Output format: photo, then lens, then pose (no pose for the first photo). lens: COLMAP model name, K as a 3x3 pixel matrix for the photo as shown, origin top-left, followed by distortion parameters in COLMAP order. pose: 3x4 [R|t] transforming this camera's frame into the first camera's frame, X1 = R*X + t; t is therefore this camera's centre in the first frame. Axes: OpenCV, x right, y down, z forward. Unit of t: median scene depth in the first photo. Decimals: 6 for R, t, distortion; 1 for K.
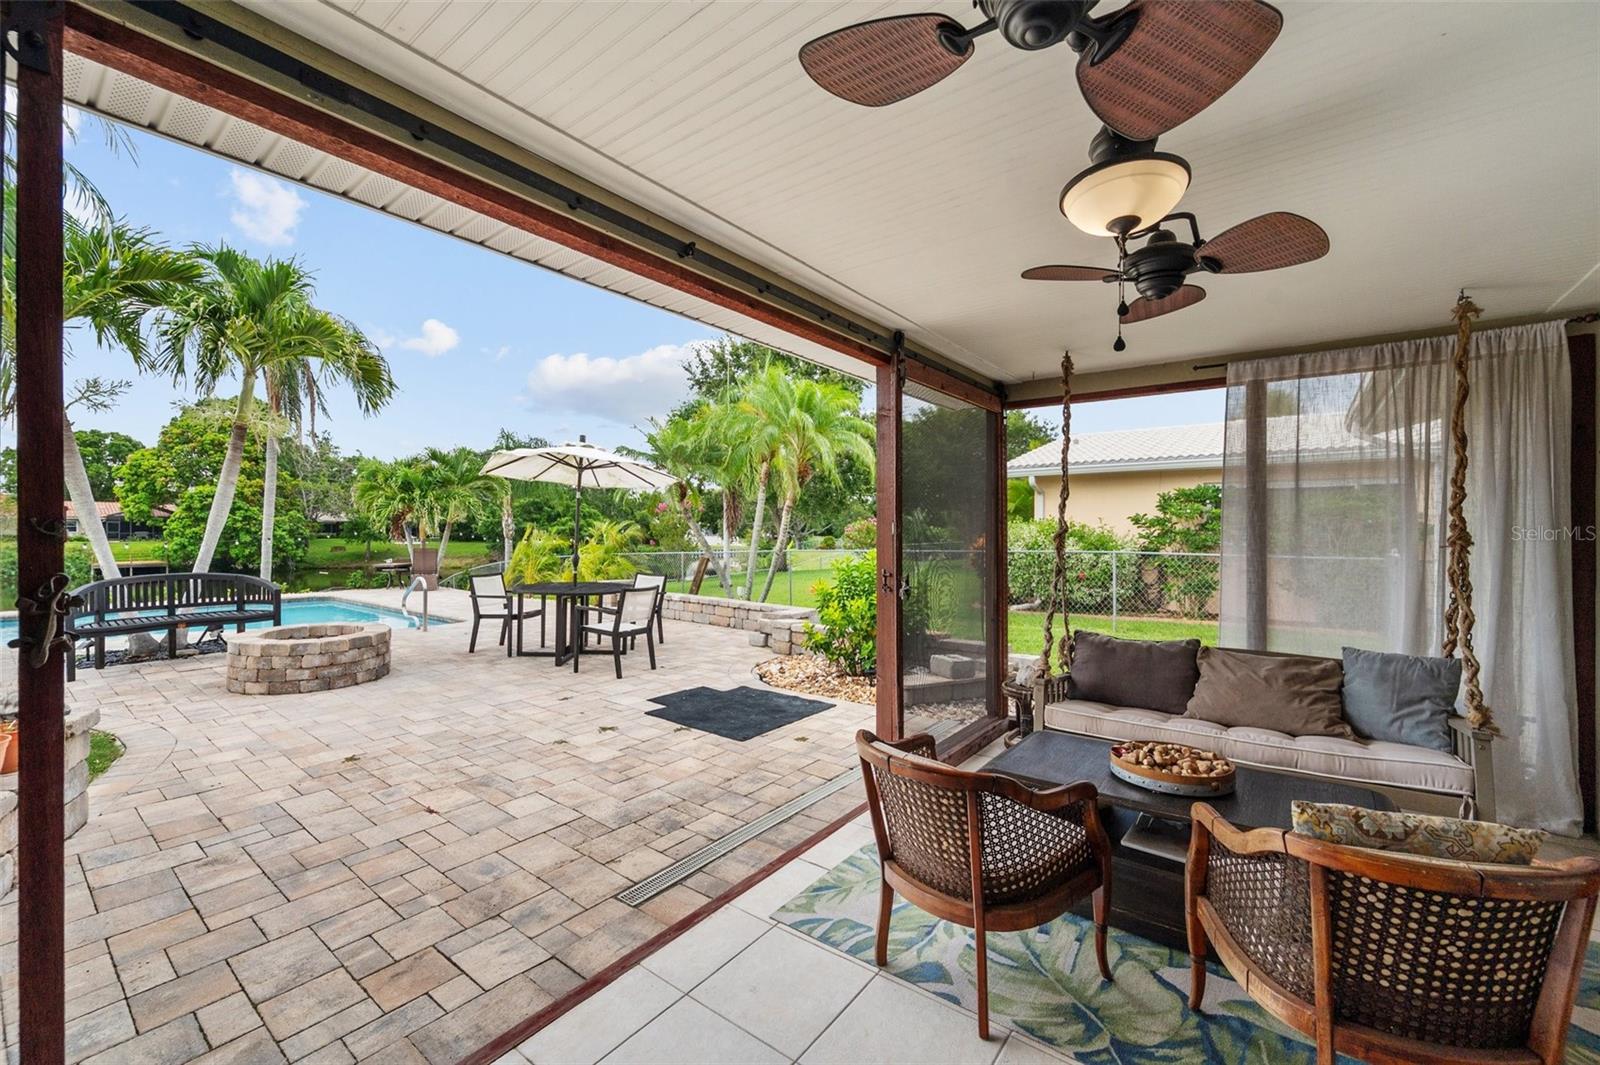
lens RADIAL K [[647.4, 0, 795.4], [0, 647.4, 529.3], [0, 0, 1]] dist [0.008175, 0.000056]
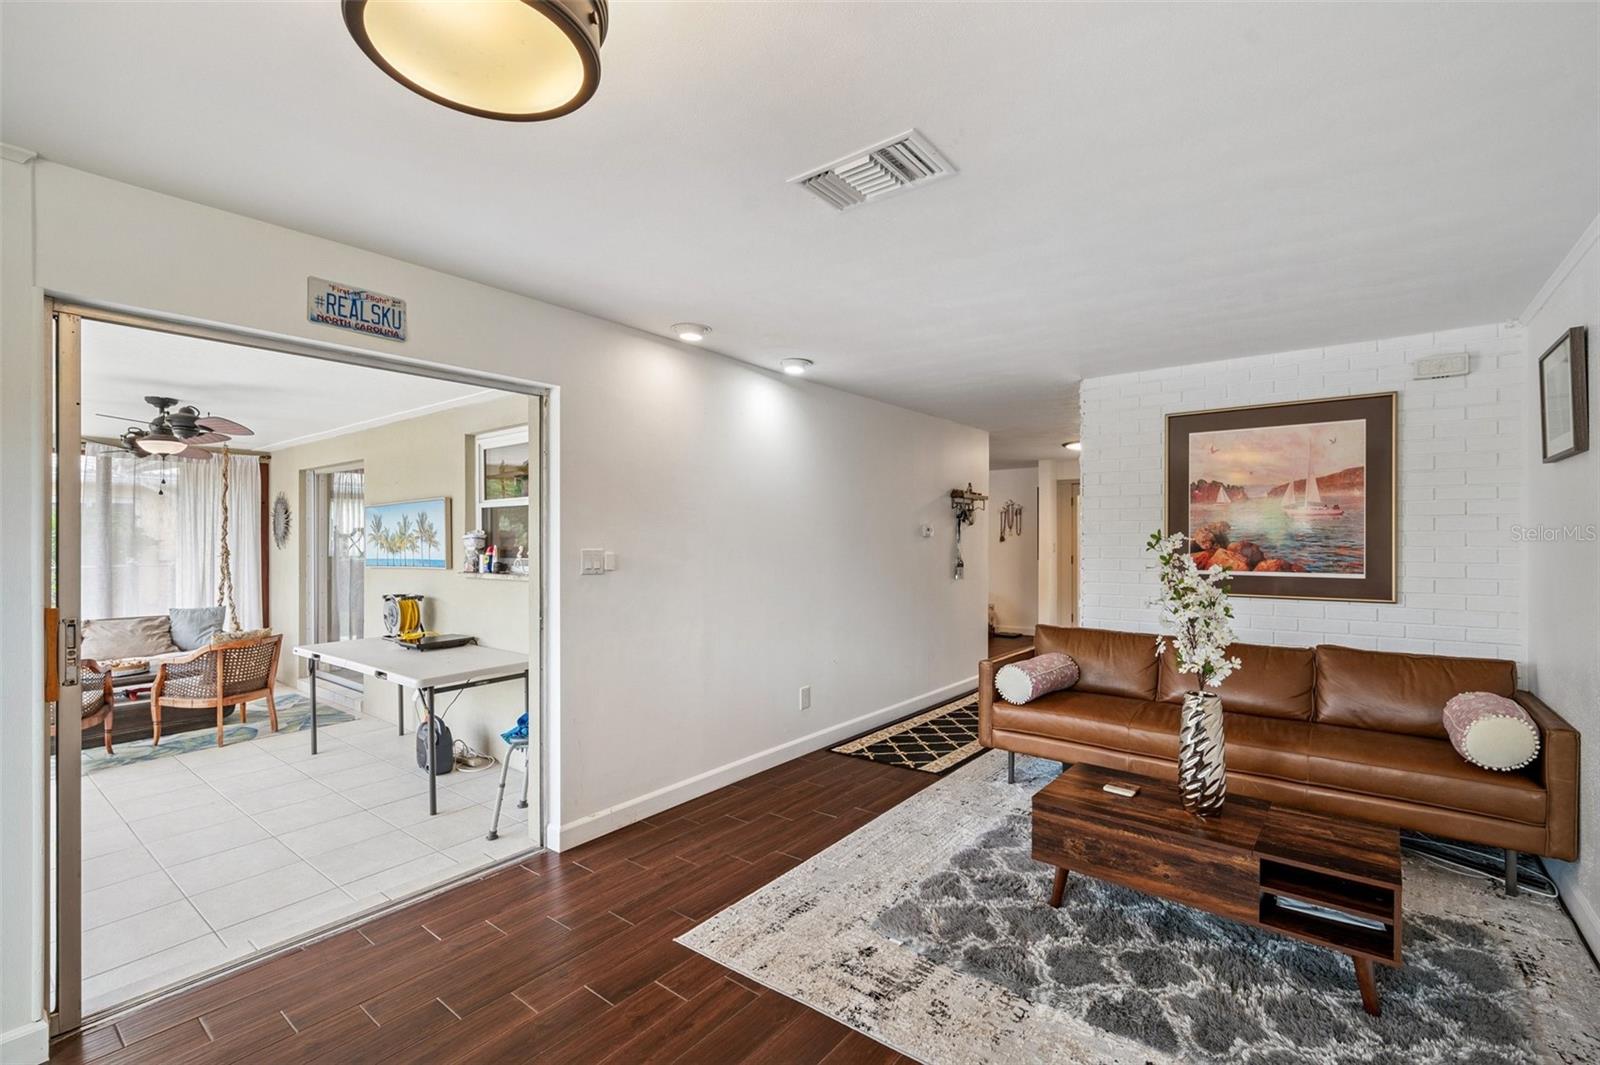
lens RADIAL K [[706.8, 0, 808.2], [0, 706.8, 536.4], [0, 0, 1]] dist [0.005675, -0.000132]
pose [[0.004320, -0.000223, 0.999991, -0.367811], [-0.003025, 0.999995, 0.000237, -0.012179], [-0.999986, -0.003026, 0.004319, -0.264411]]
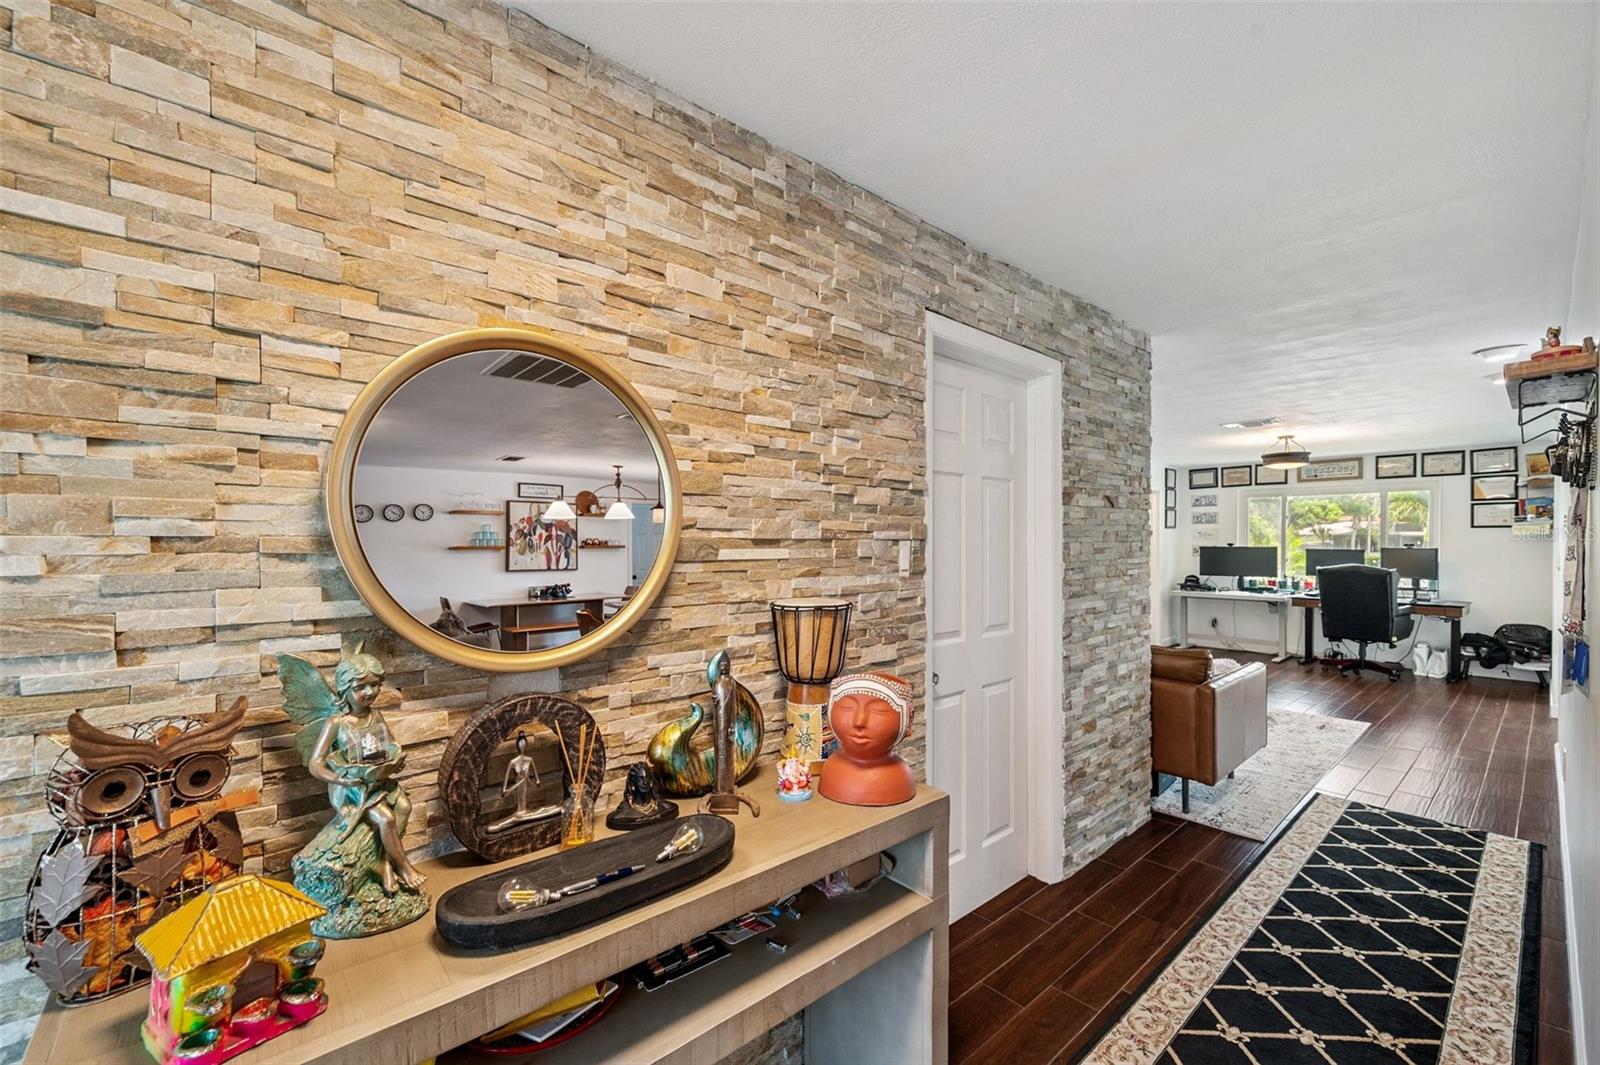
lens RADIAL K [[657.8, 0, 801.0], [0, 657.8, 543.6], [0, 0, 1]] dist [0.000264, -0.000974]
pose [[-0.191036, -0.001075, -0.981583, 0.400929], [0.001180, 0.999998, -0.001325, -0.010966], [0.981582, -0.001411, -0.191034, -0.530921]]
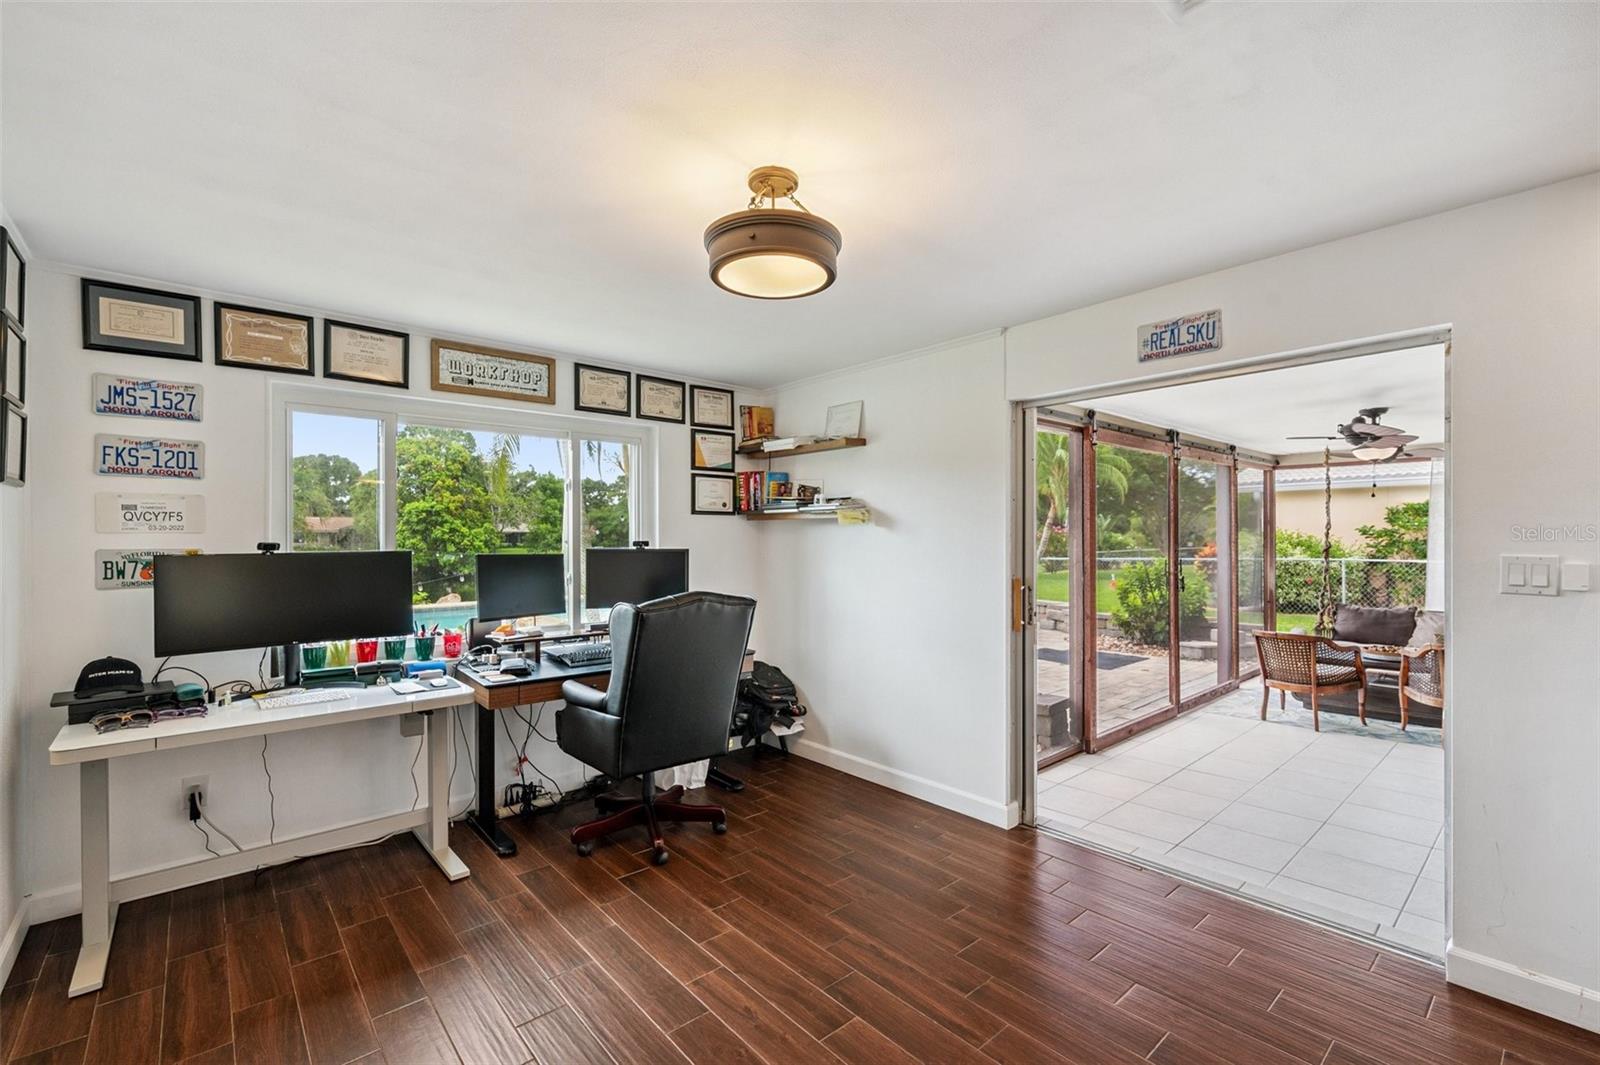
lens RADIAL K [[696.3, 0, 799.5], [0, 696.3, 538.3], [0, 0, 1]] dist [0.002376, -0.000071]
pose [[0.982181, -0.006729, -0.187818, -0.223633], [0.007287, 0.999971, 0.002284, -0.012783], [0.187797, -0.003612, 0.982201, -0.398005]]
